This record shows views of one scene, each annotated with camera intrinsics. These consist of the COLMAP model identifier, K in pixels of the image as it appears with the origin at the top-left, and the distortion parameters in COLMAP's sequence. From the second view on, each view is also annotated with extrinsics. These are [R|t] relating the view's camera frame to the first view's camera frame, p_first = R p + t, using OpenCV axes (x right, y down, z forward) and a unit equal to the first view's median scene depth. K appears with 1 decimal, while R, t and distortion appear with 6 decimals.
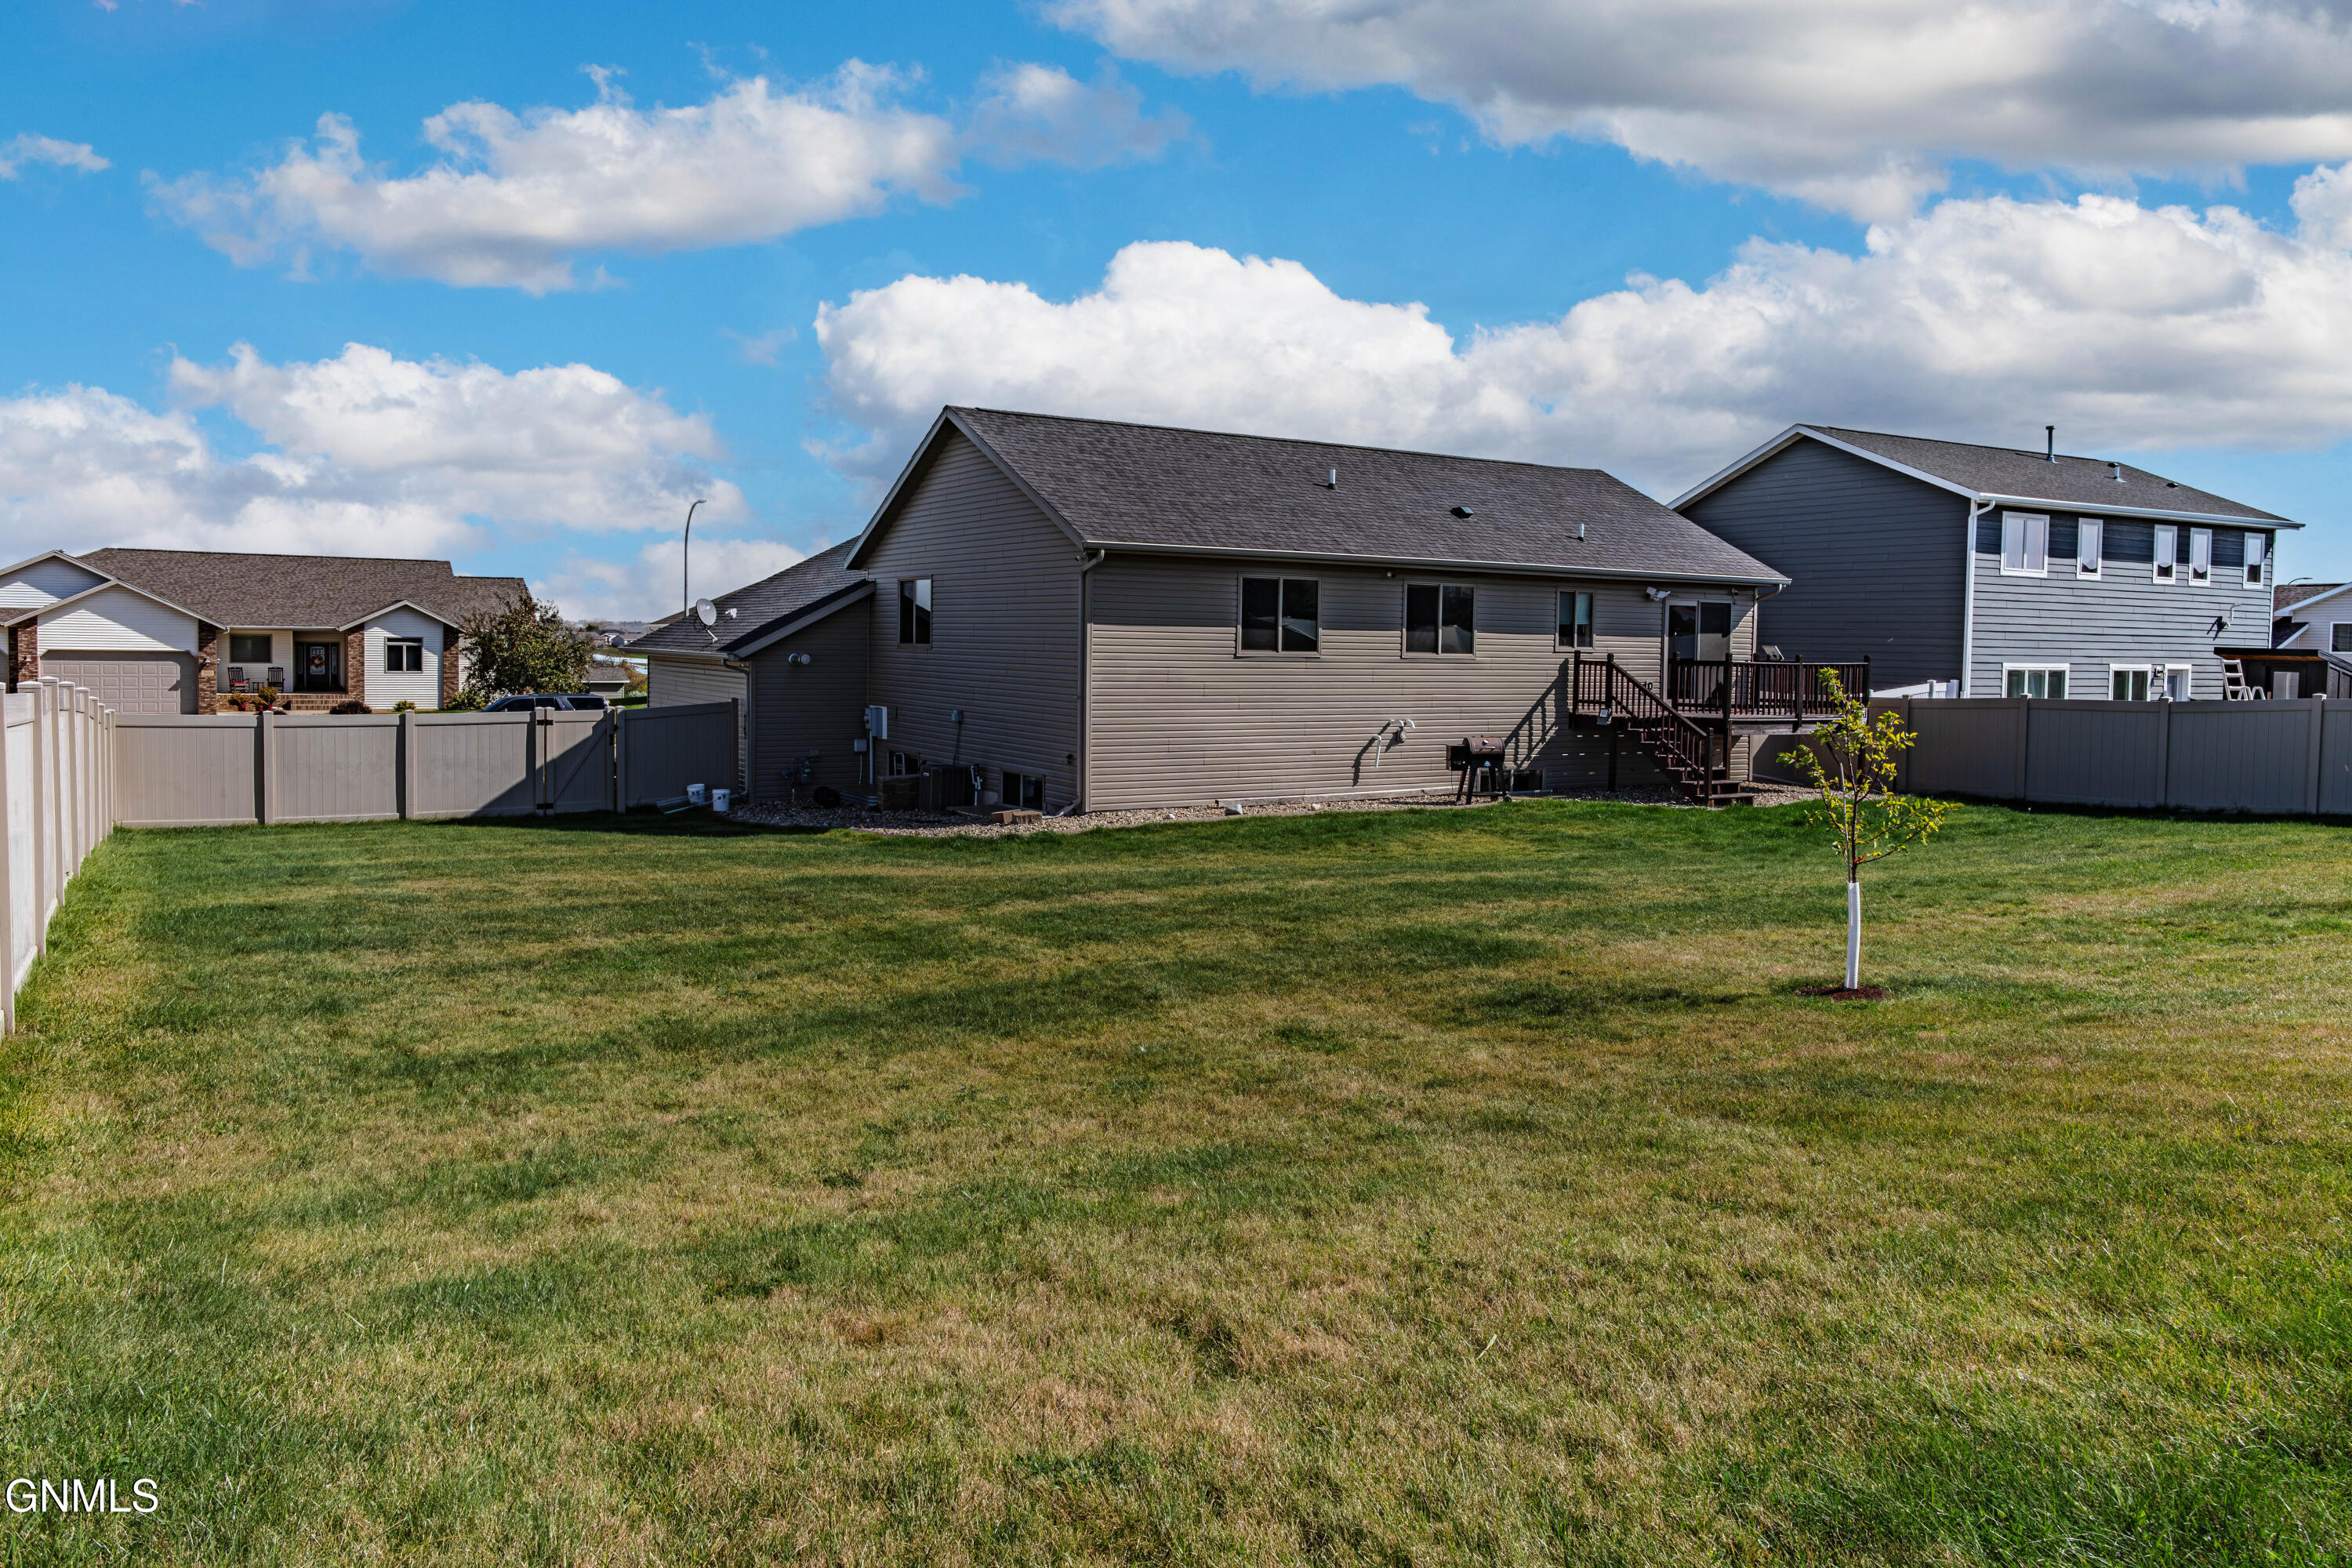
lens RADIAL K [[1675.4, 0, 1200.0], [0, 1675.4, 763.8], [0, 0, 1]] dist [0.001237, 0.005643]
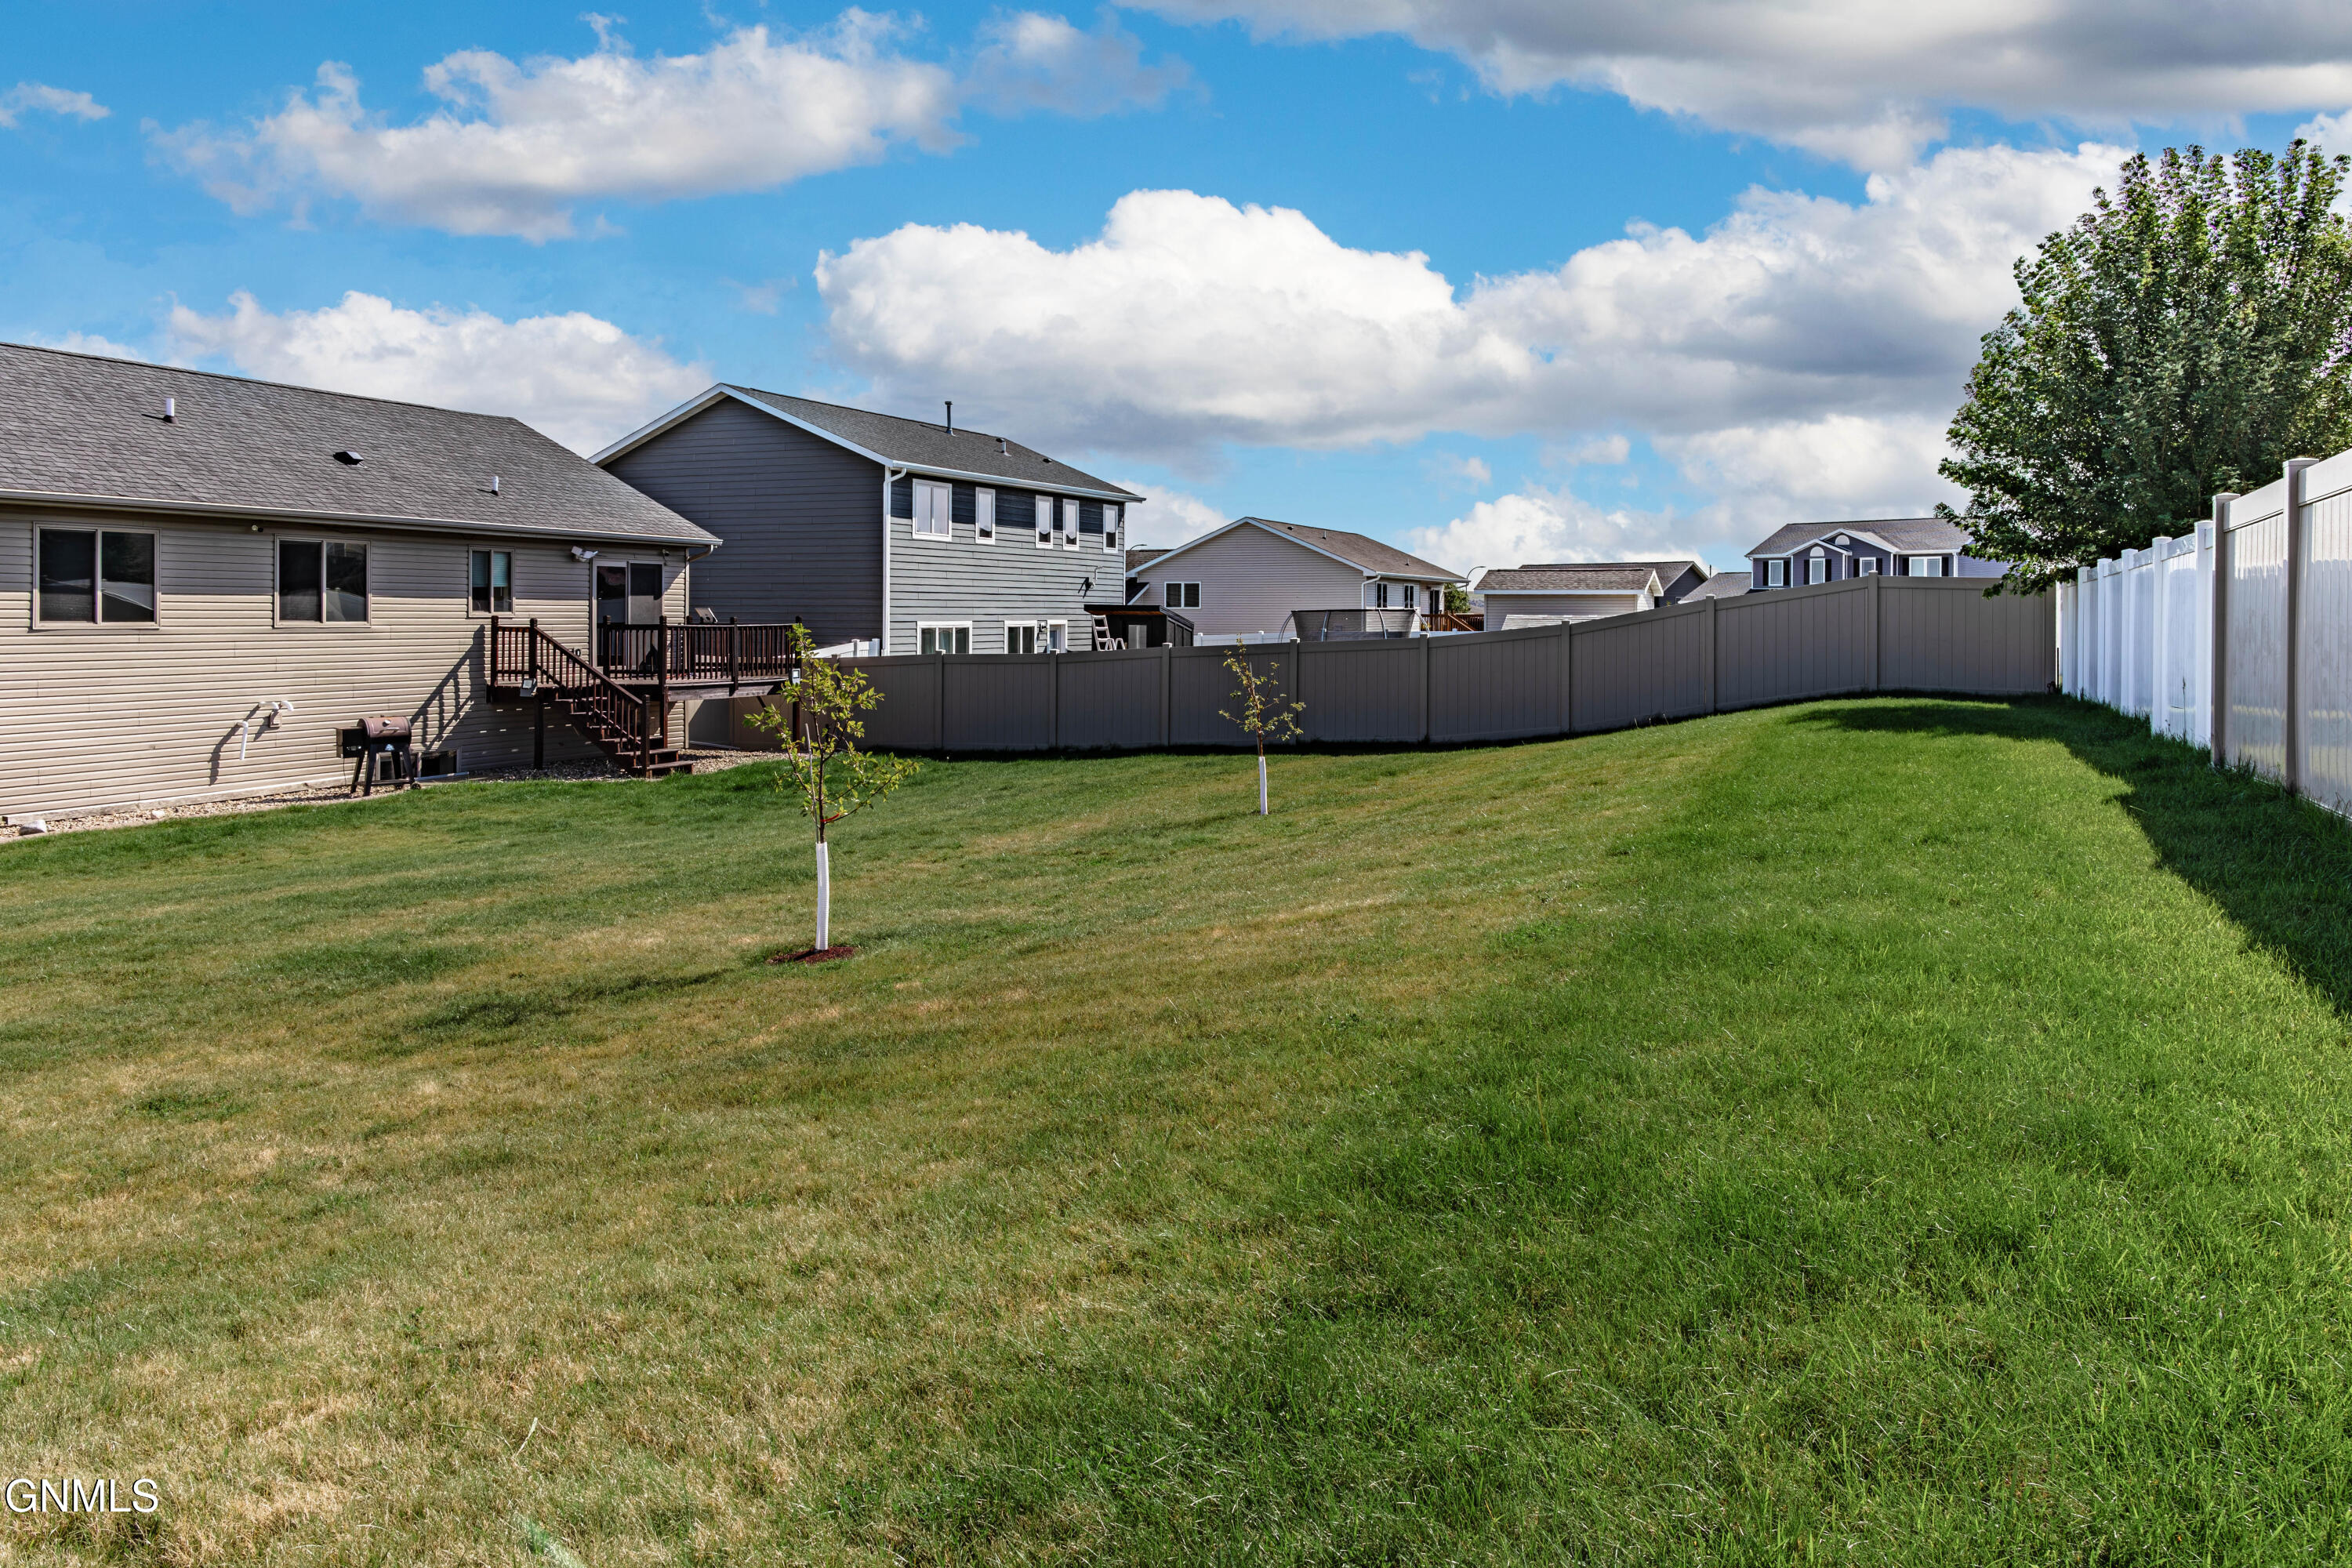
lens RADIAL K [[1675.4, 0, 1146.8], [0, 1675.4, 667.9], [0, 0, 1]] dist [0.001237, 0.005643]
pose [[0.788638, -0.033344, 0.613953, -0.059354], [0.056313, 0.998249, -0.018121, -0.003806], [-0.612274, 0.048864, 0.789134, 0.082109]]
